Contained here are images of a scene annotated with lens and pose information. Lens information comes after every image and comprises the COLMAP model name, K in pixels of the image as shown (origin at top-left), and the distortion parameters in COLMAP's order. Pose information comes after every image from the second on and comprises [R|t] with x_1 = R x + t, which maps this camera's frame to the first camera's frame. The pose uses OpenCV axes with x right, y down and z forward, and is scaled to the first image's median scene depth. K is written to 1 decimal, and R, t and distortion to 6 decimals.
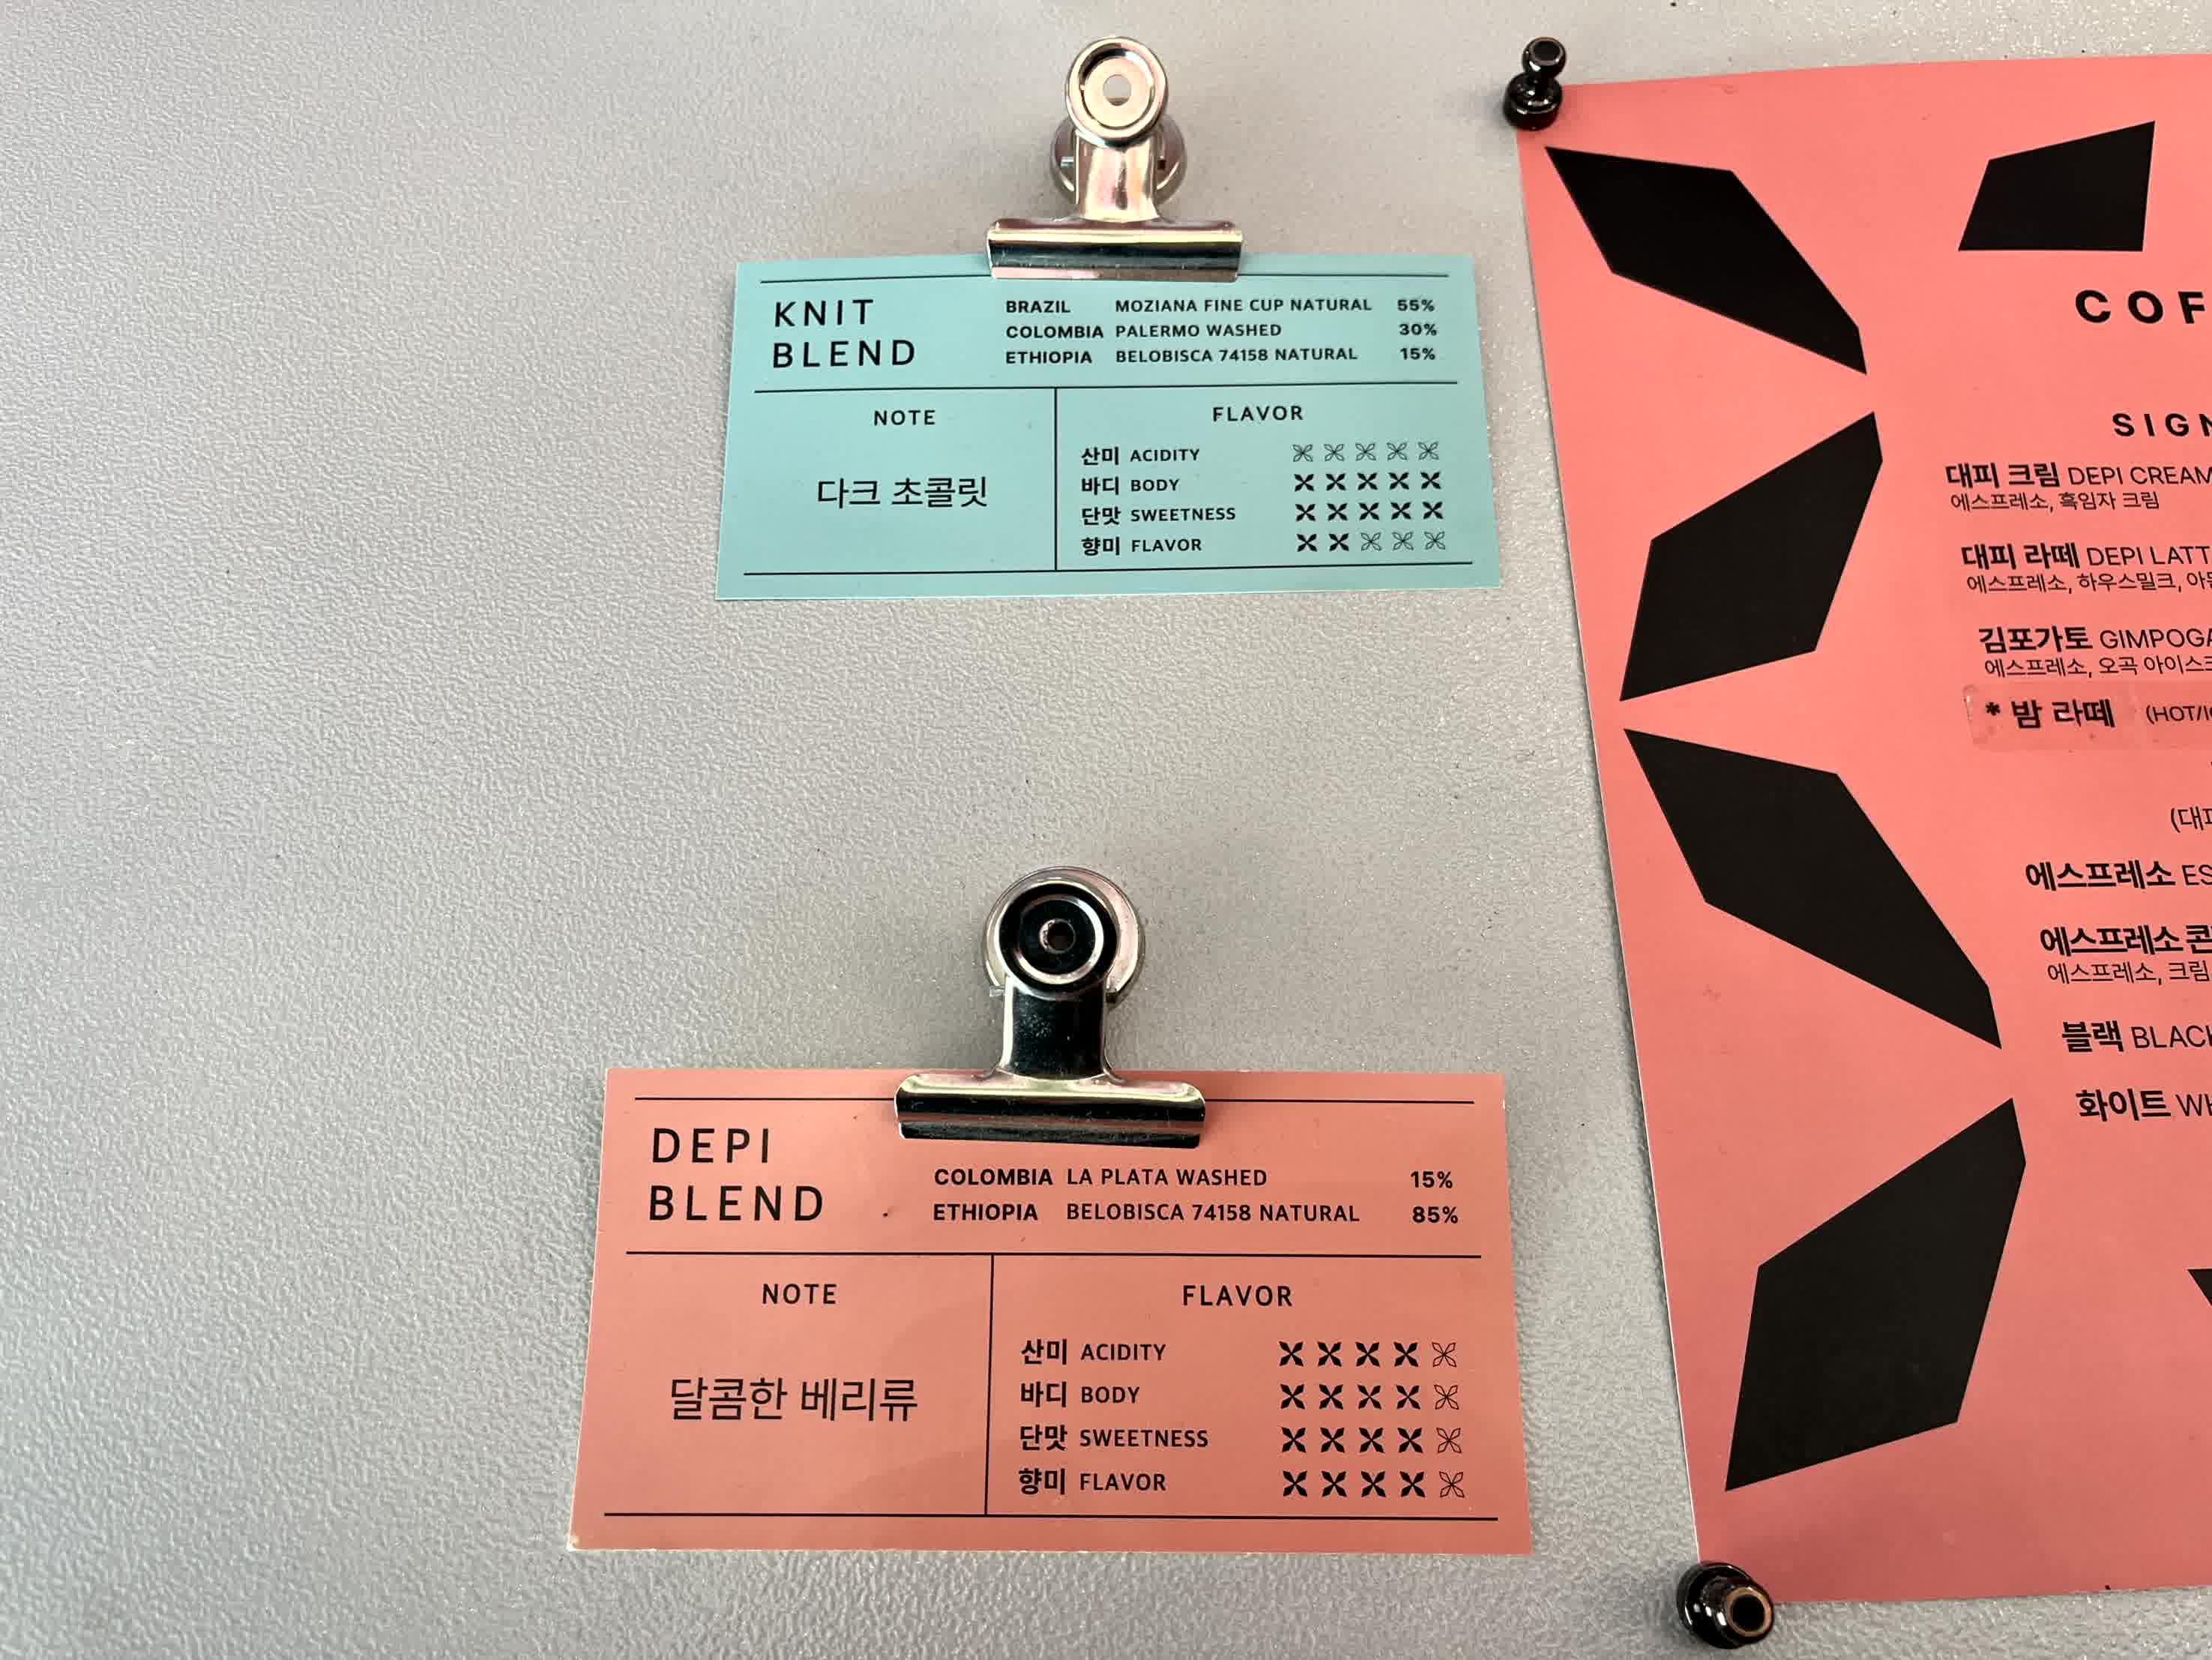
lens RADIAL K [[1676.6, 0, 1095.1], [0, 1676.6, 856.2], [0, 0, 1]] dist [0.050055, -0.084532]
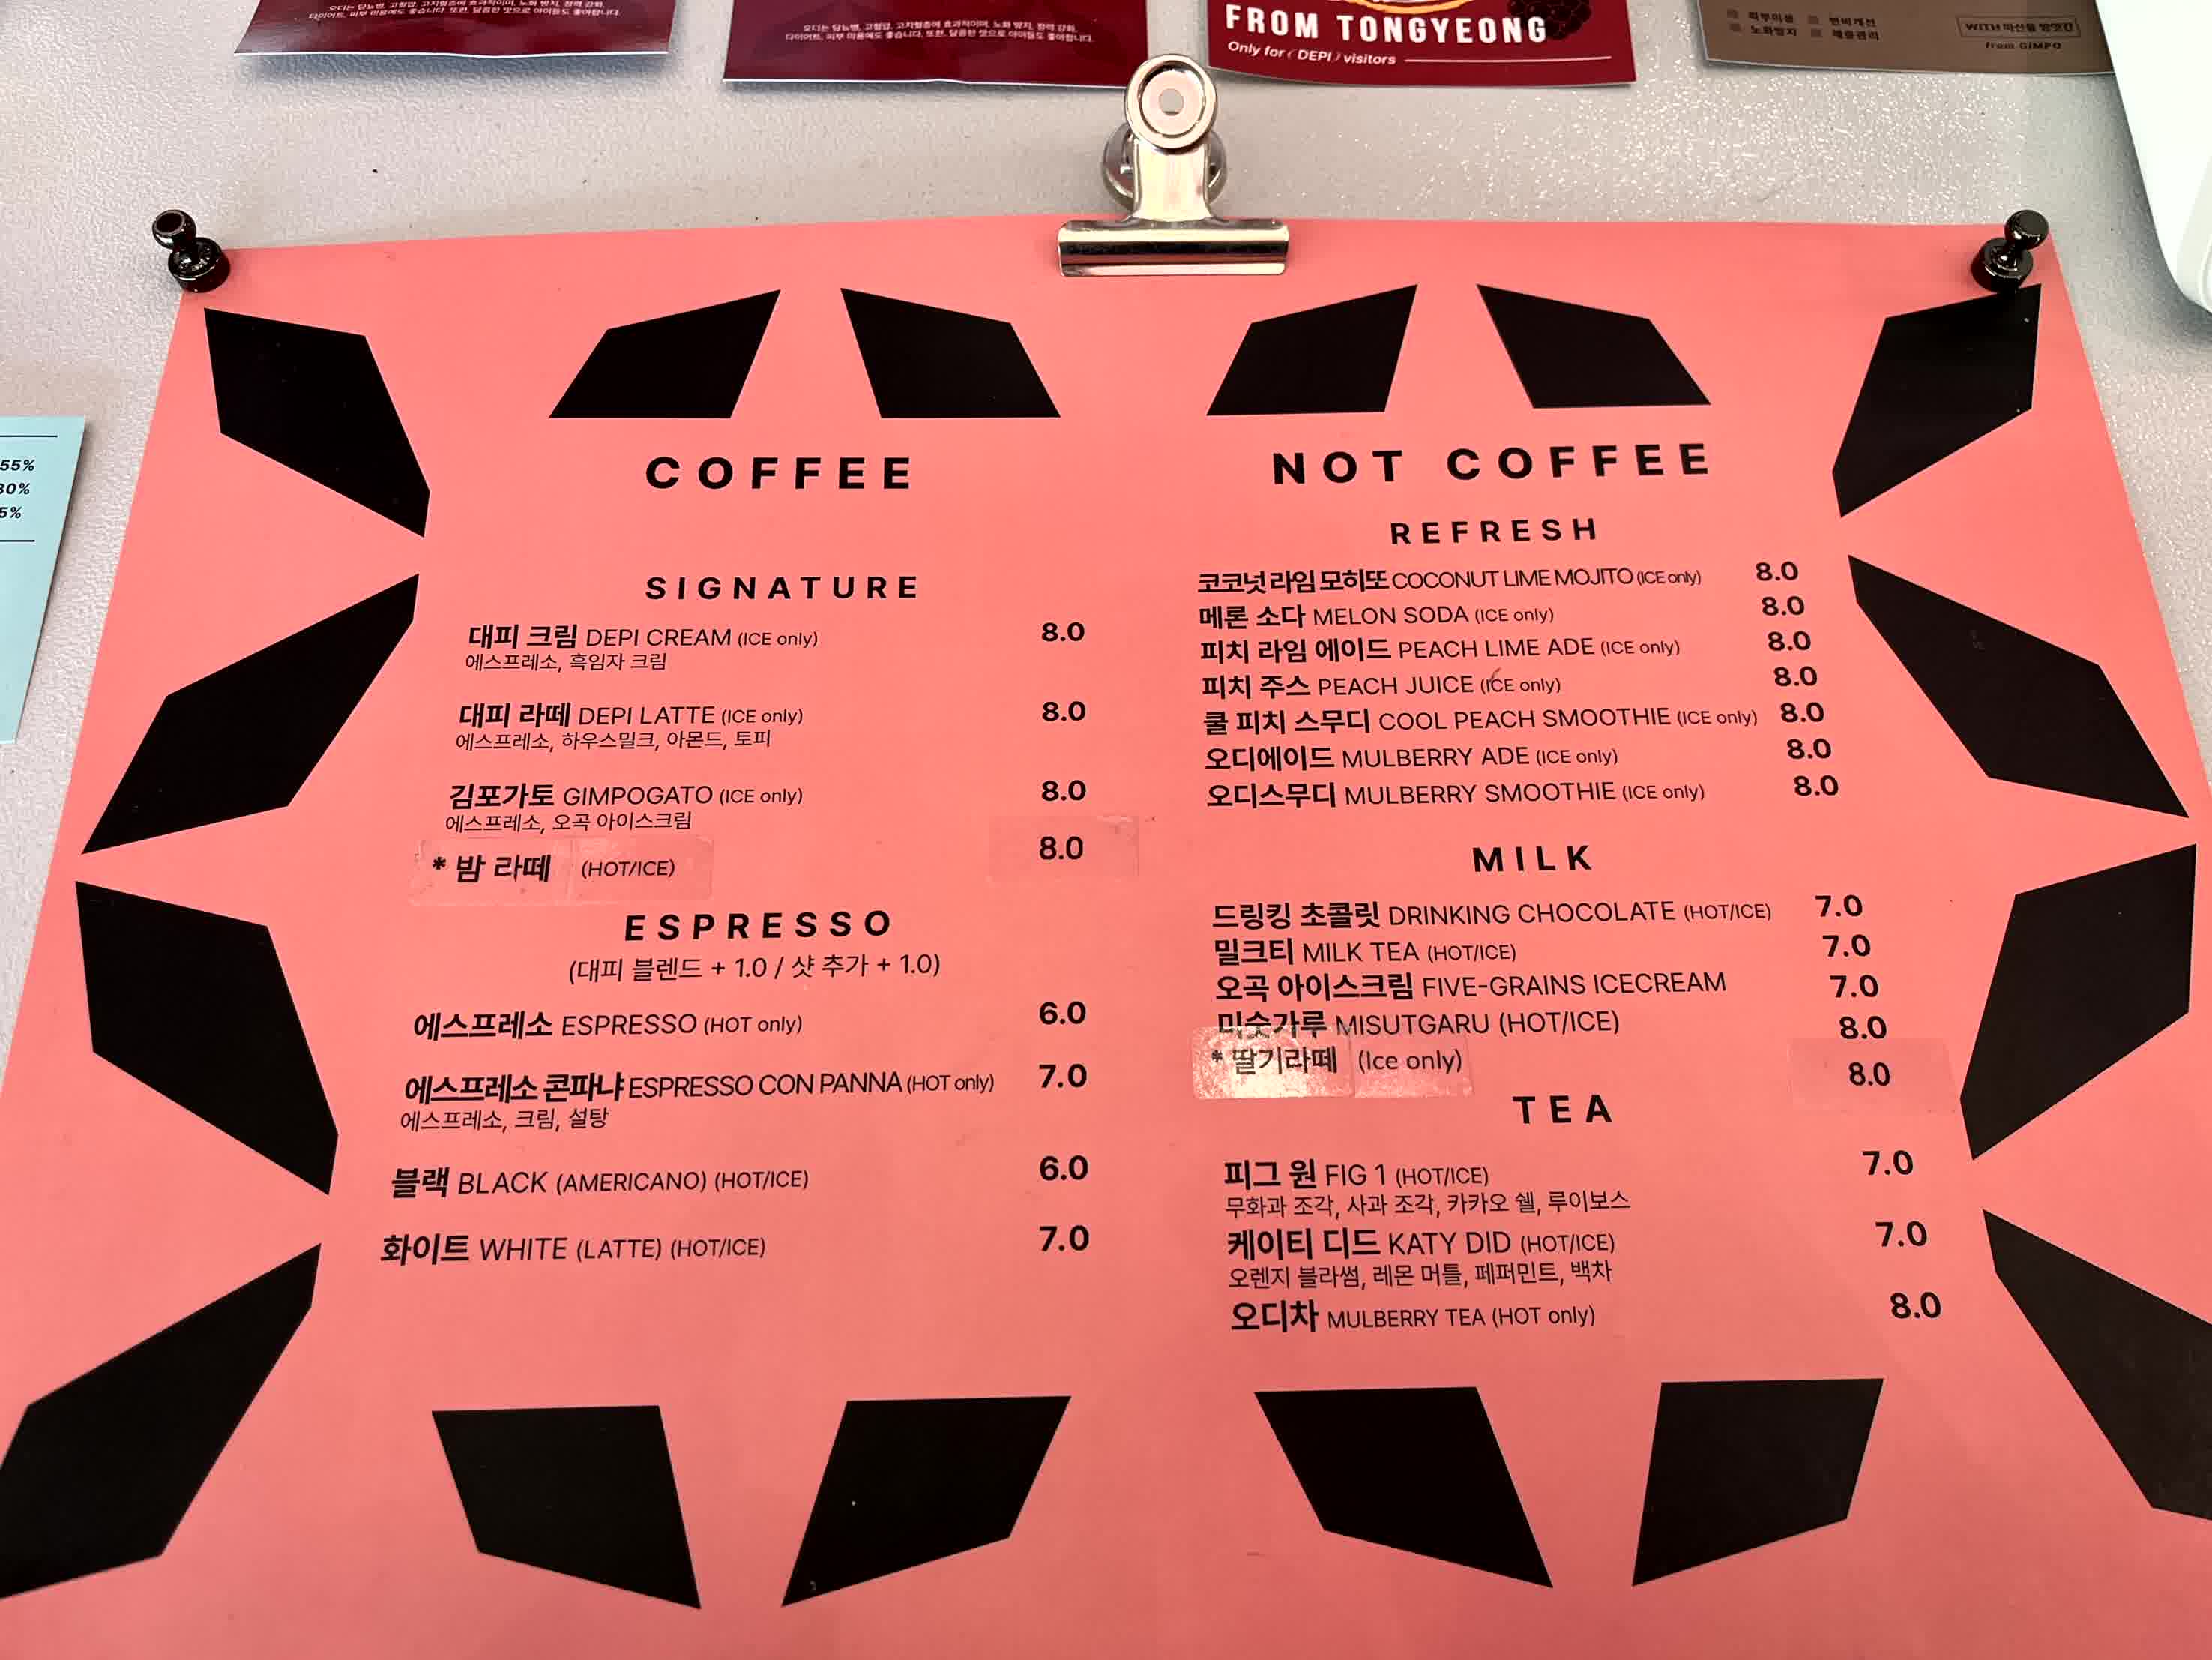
lens RADIAL K [[1676.6, 0, 1095.1], [0, 1676.6, 856.2], [0, 0, 1]] dist [0.050055, -0.084532]
pose [[0.999789, 0.004807, 0.019949, 0.893283], [-0.004545, 0.999903, -0.013133, -0.077329], [-0.020011, 0.013039, 0.999715, -0.061596]]
